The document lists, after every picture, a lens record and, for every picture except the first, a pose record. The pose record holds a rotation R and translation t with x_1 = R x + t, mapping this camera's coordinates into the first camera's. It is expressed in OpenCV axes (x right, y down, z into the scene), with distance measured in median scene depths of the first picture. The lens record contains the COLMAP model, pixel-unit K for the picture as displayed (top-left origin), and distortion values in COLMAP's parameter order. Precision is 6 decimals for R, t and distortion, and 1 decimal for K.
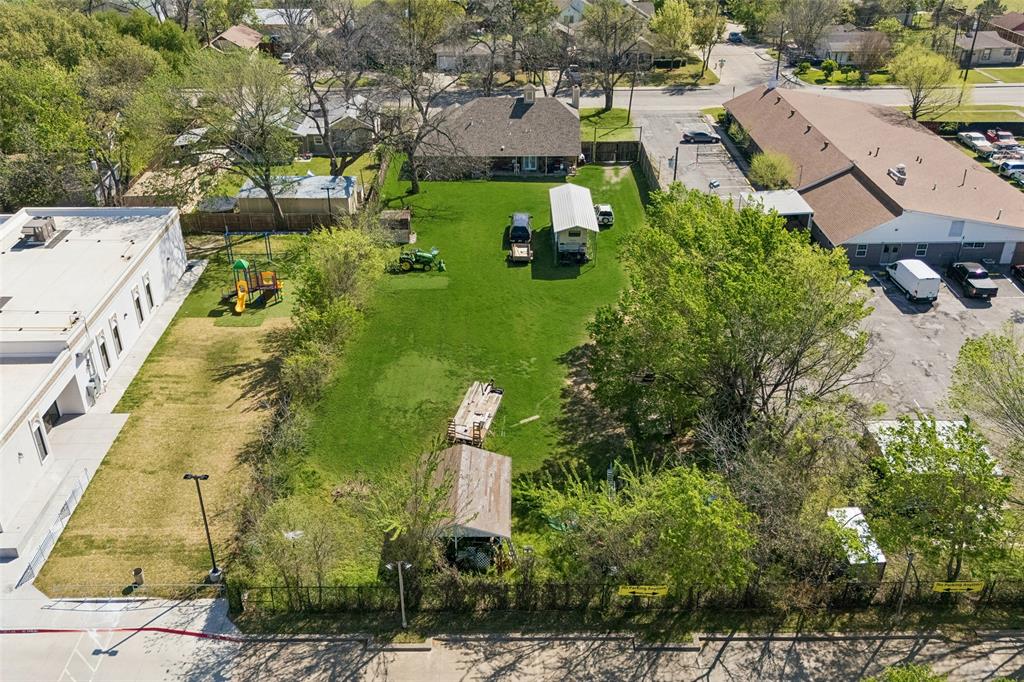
lens RADIAL K [[902.9, 0, 512.0], [0, 902.9, 341.0], [0, 0, 1]] dist [0.042498, -0.011152]
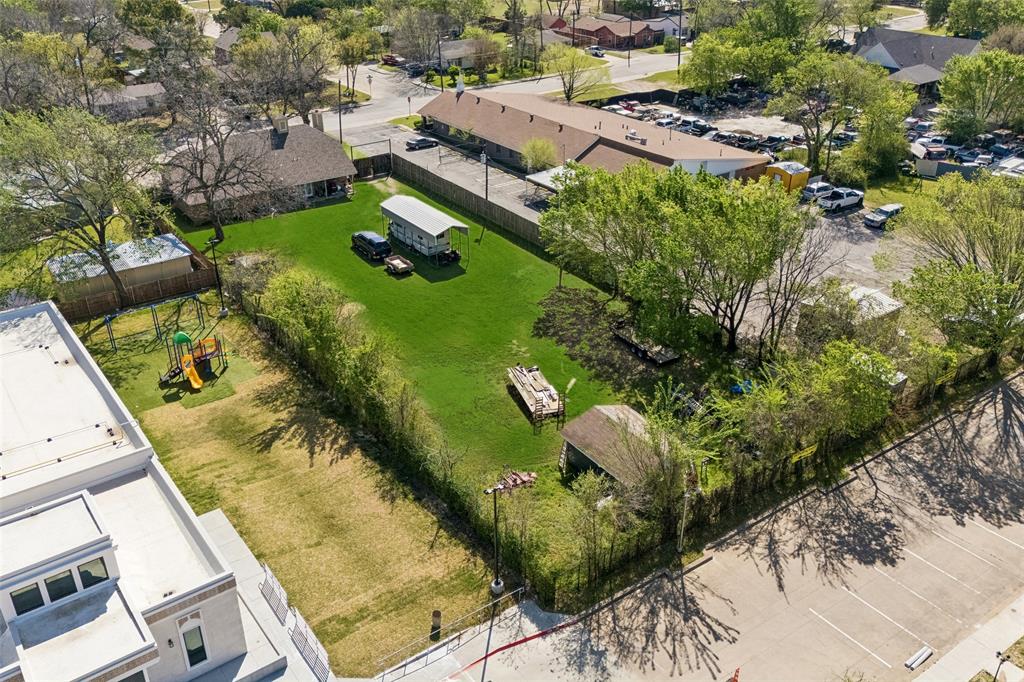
lens RADIAL K [[902.9, 0, 512.0], [0, 902.9, 341.0], [0, 0, 1]] dist [0.042498, -0.011152]
pose [[0.817089, -0.269906, 0.509427, -0.675045], [0.285389, 0.957140, 0.049368, -0.044148], [-0.500918, 0.105047, 0.859096, 0.090195]]
